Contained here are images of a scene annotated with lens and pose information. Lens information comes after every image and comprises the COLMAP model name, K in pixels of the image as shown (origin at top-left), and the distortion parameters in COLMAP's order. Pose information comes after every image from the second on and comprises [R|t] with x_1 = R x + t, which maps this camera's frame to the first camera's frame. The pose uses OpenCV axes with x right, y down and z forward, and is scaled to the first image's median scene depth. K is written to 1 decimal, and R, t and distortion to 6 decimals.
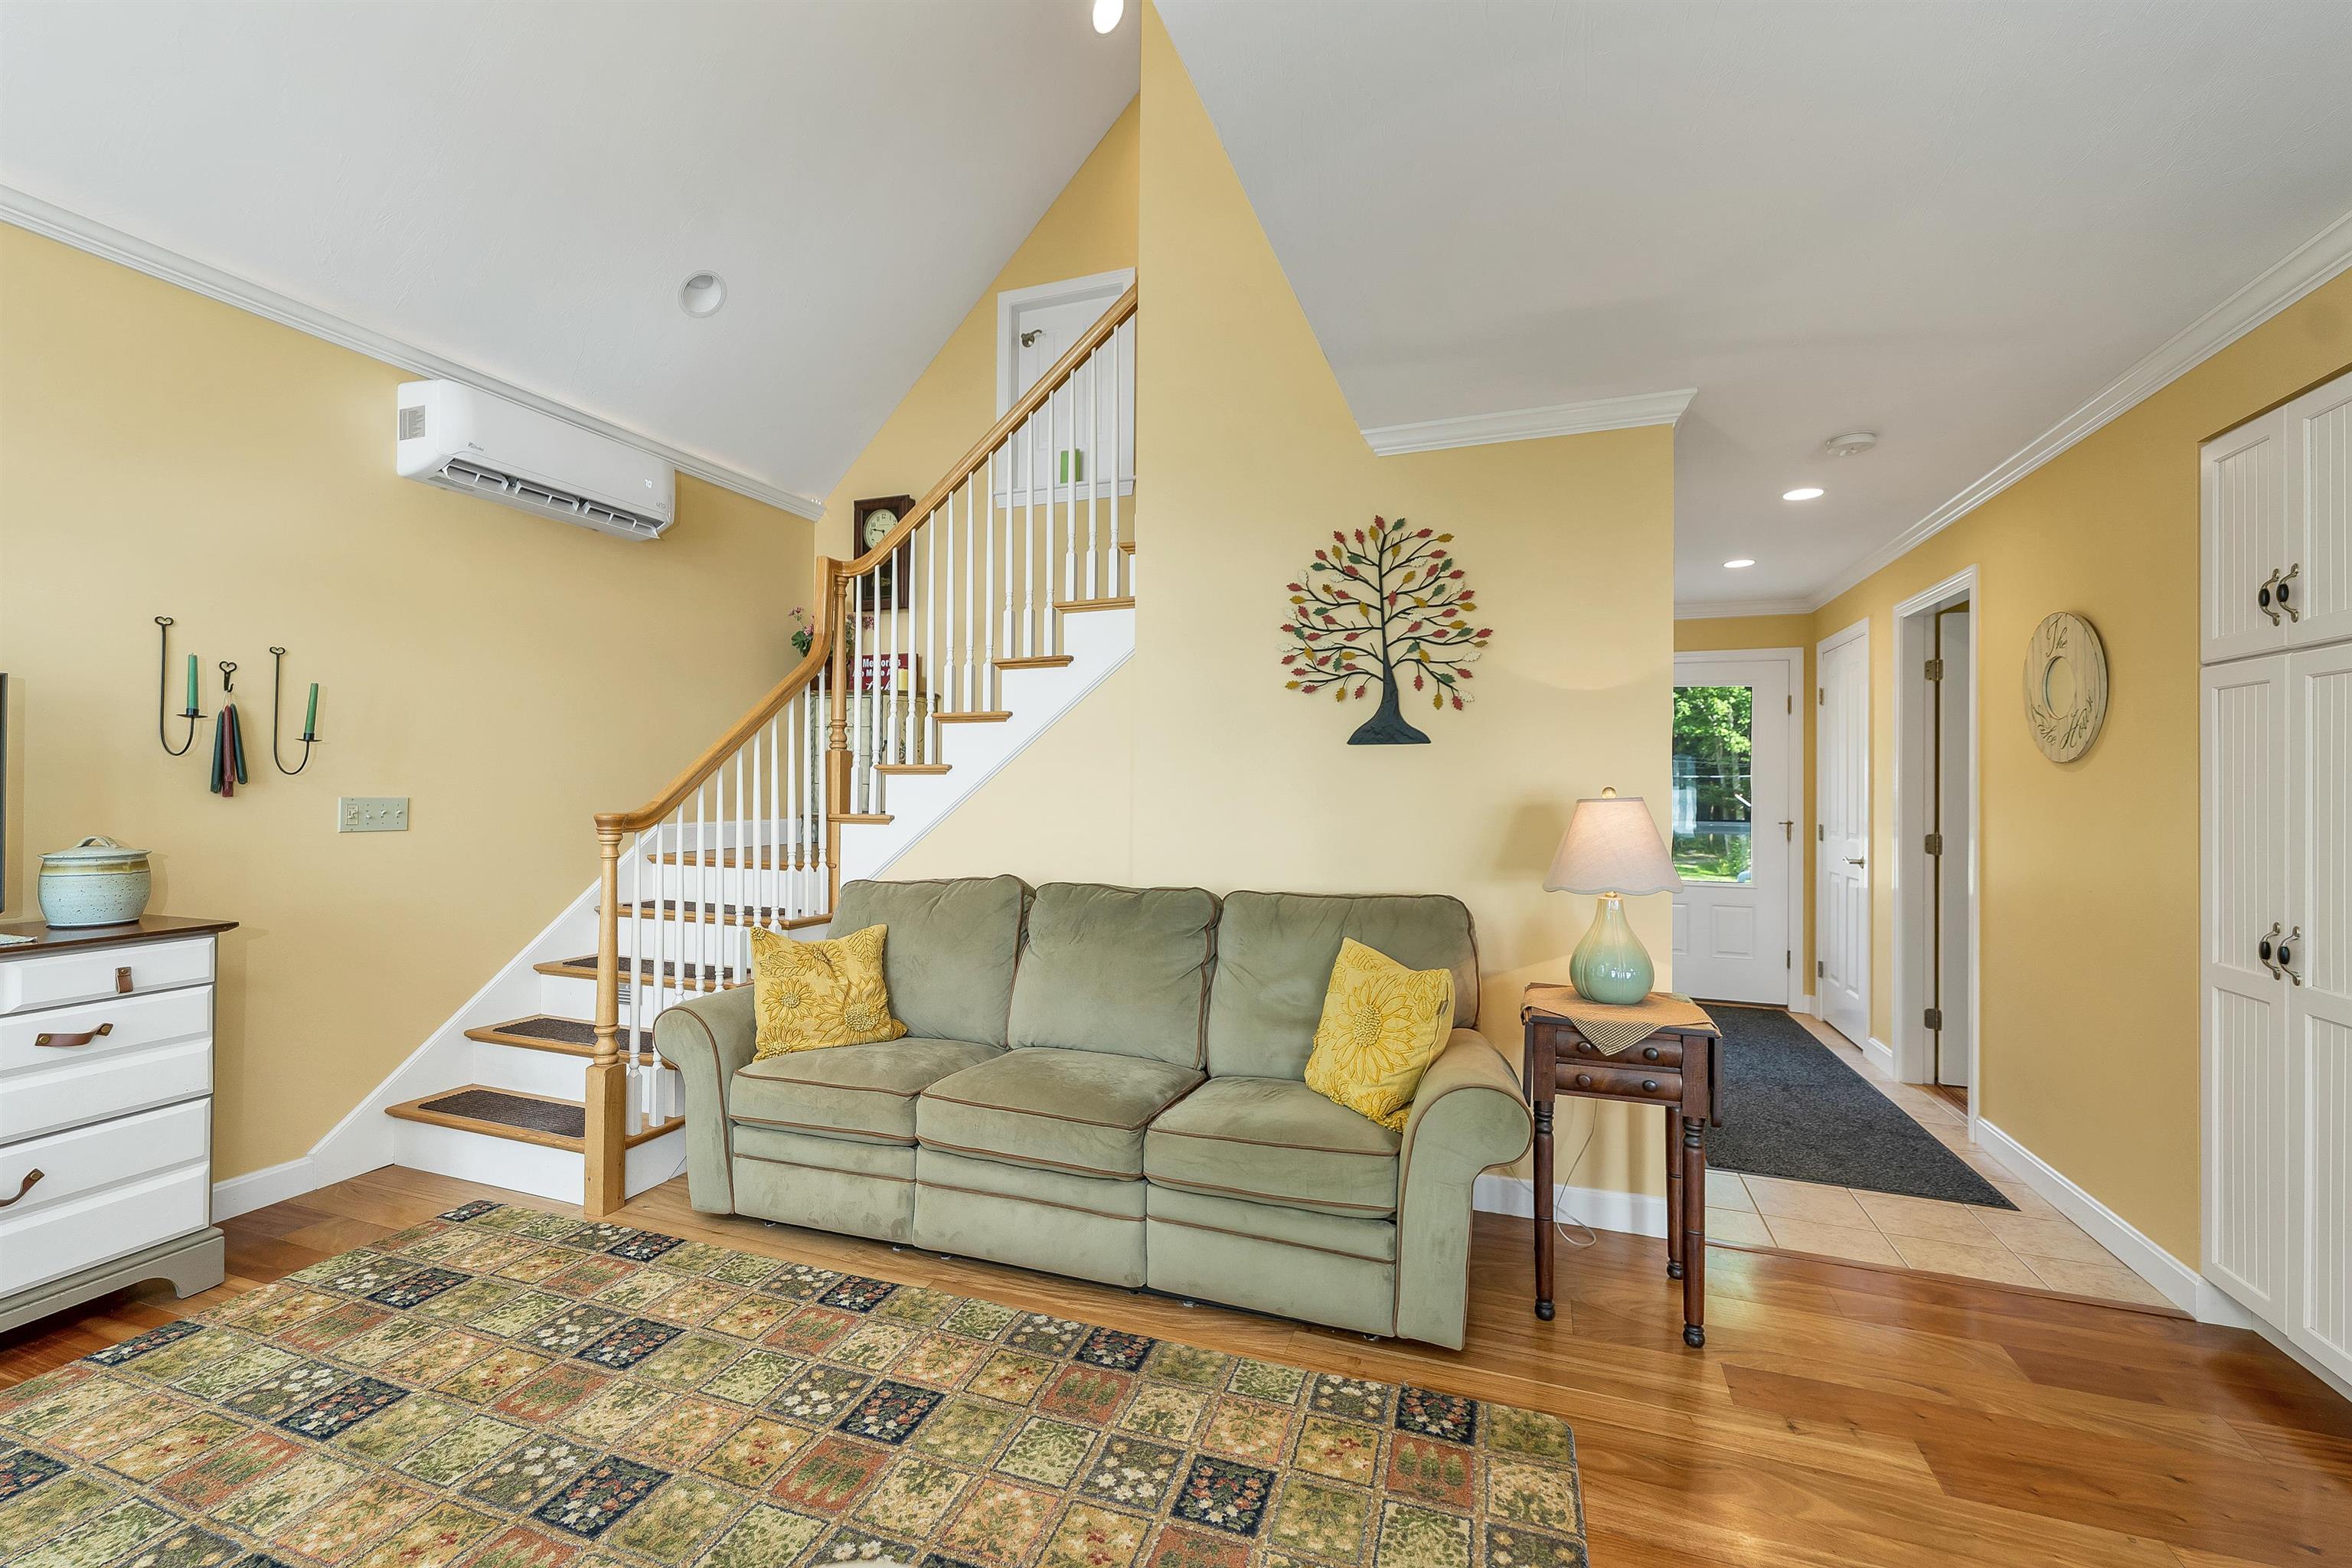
lens RADIAL K [[993.6, 0, 1156.2], [0, 993.6, 773.1], [0, 0, 1]] dist [0.002589, -0.000575]
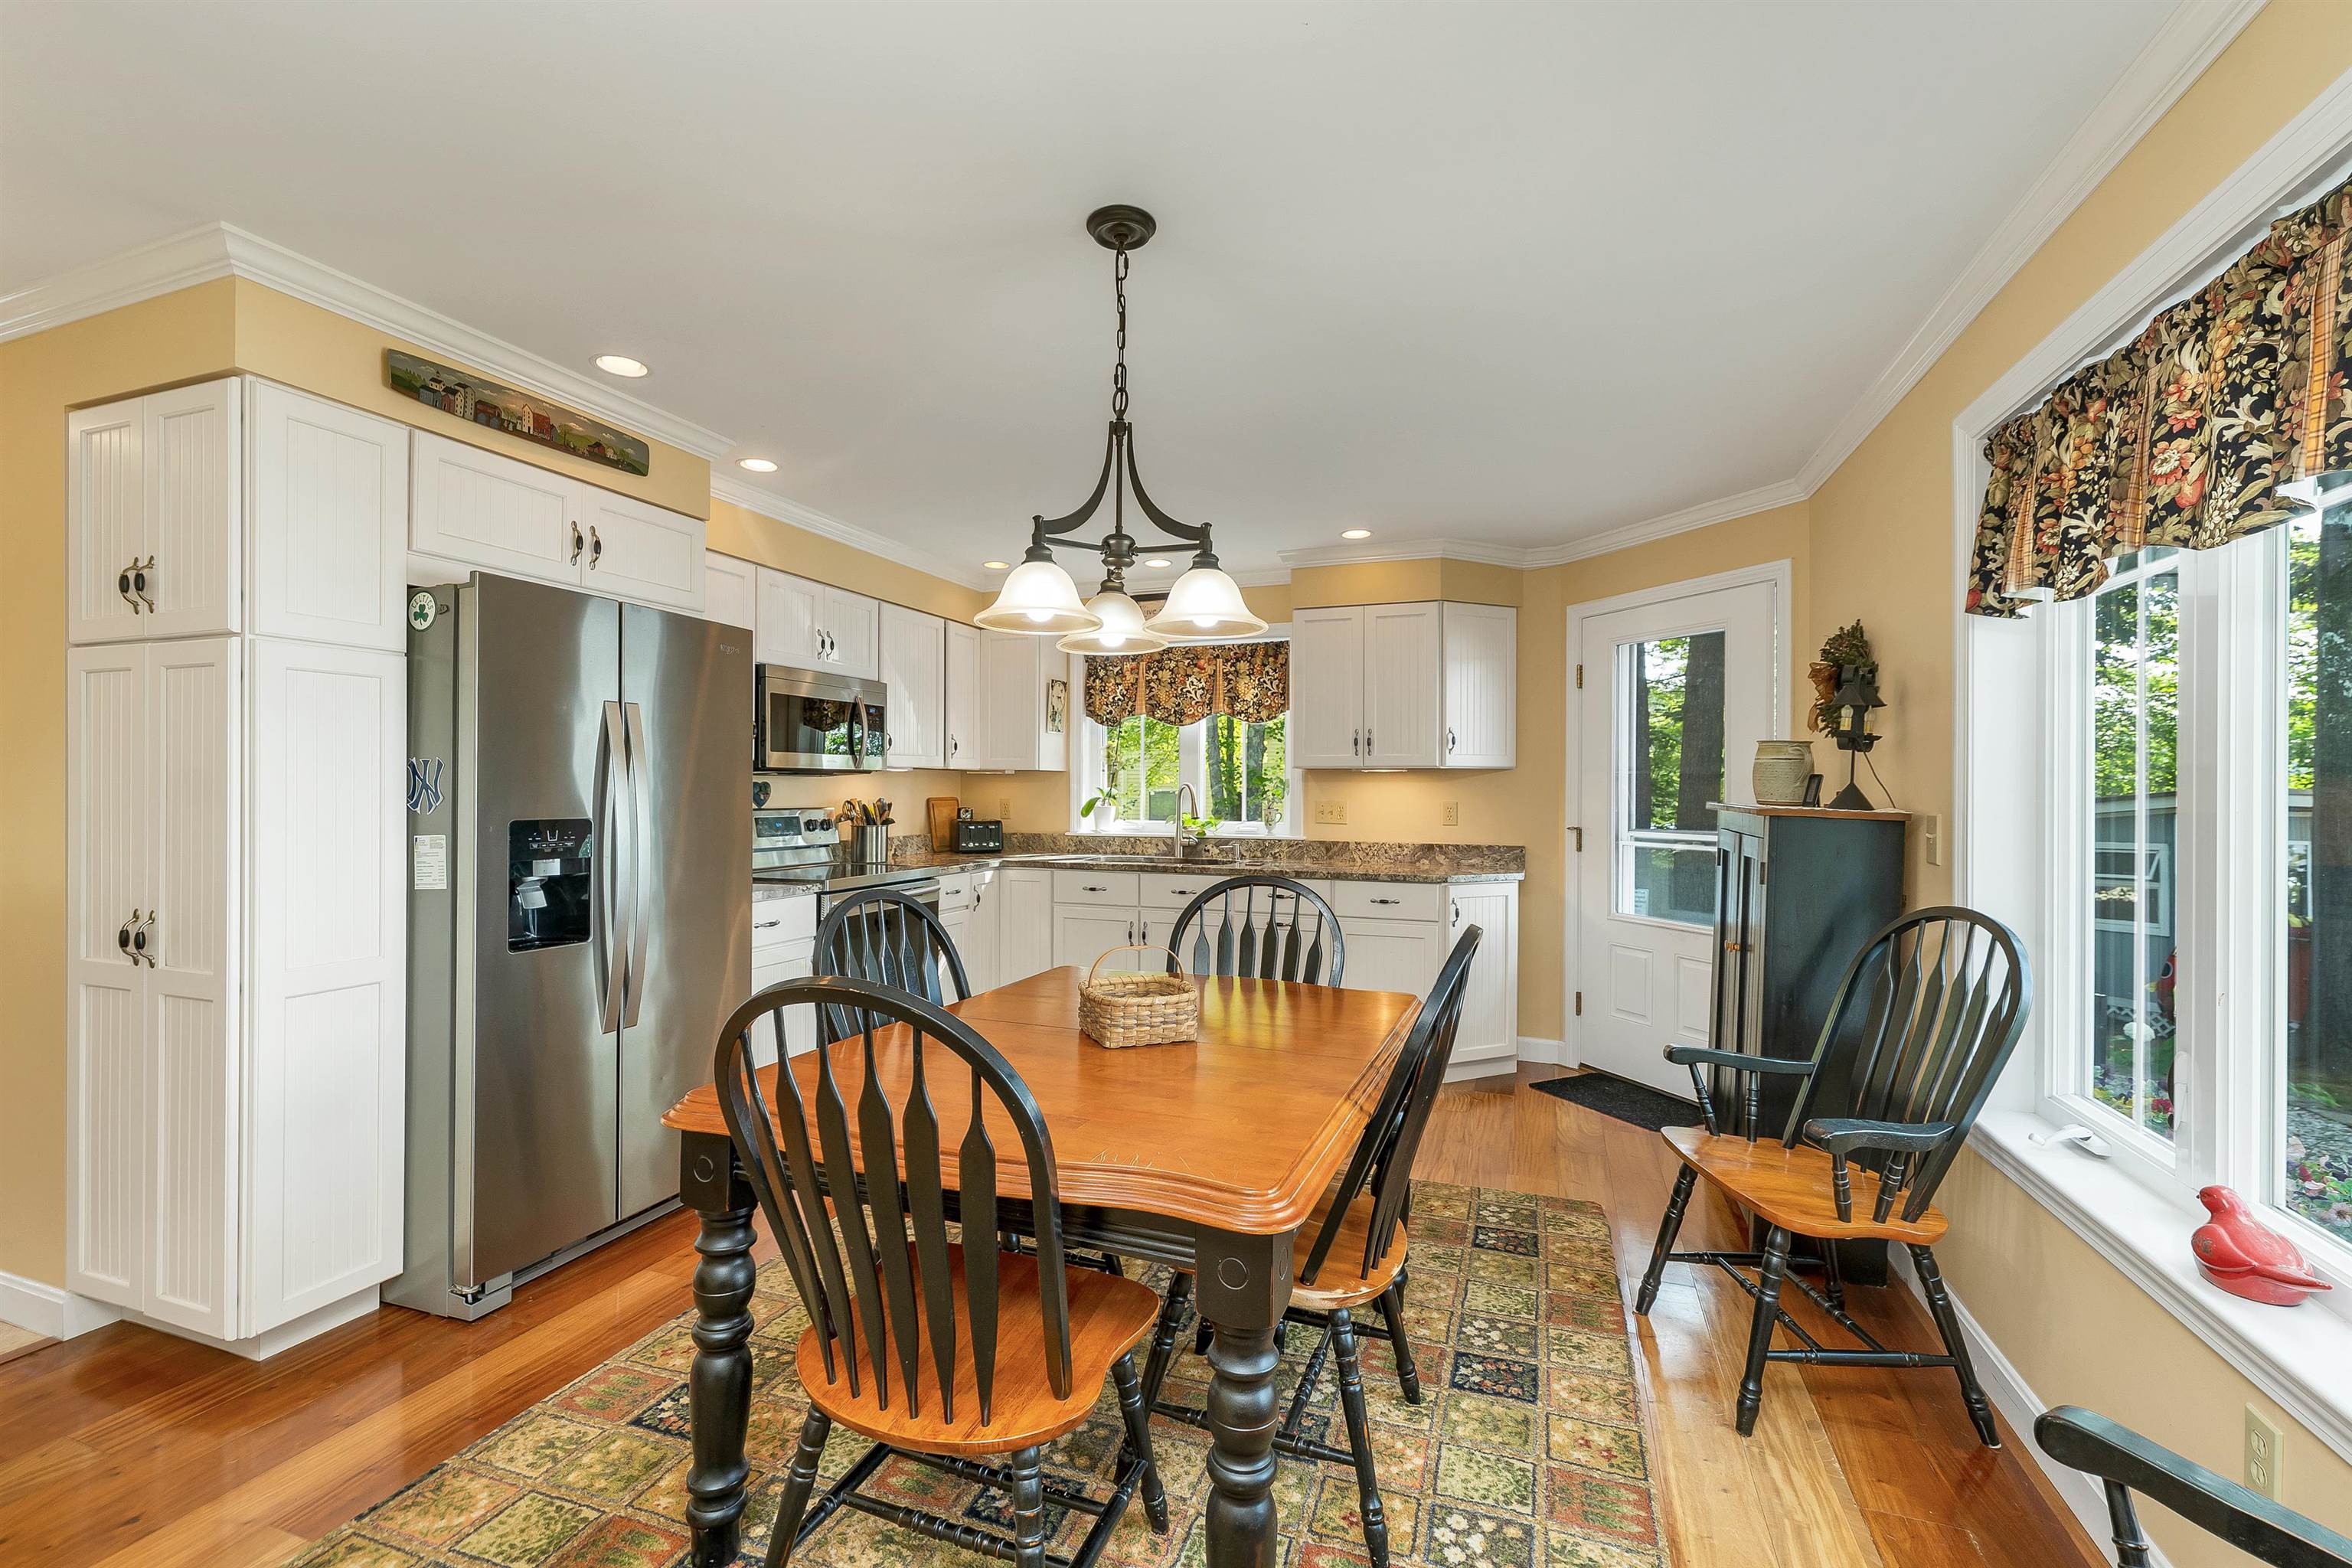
lens RADIAL K [[993.6, 0, 1172.1], [0, 993.6, 790.2], [0, 0, 1]] dist [0.002589, -0.000575]
pose [[-0.003919, -0.014116, 0.999893, 0.096236], [-0.011555, 0.999834, 0.014070, 0.002873], [-0.999926, -0.011499, -0.004082, -0.035860]]
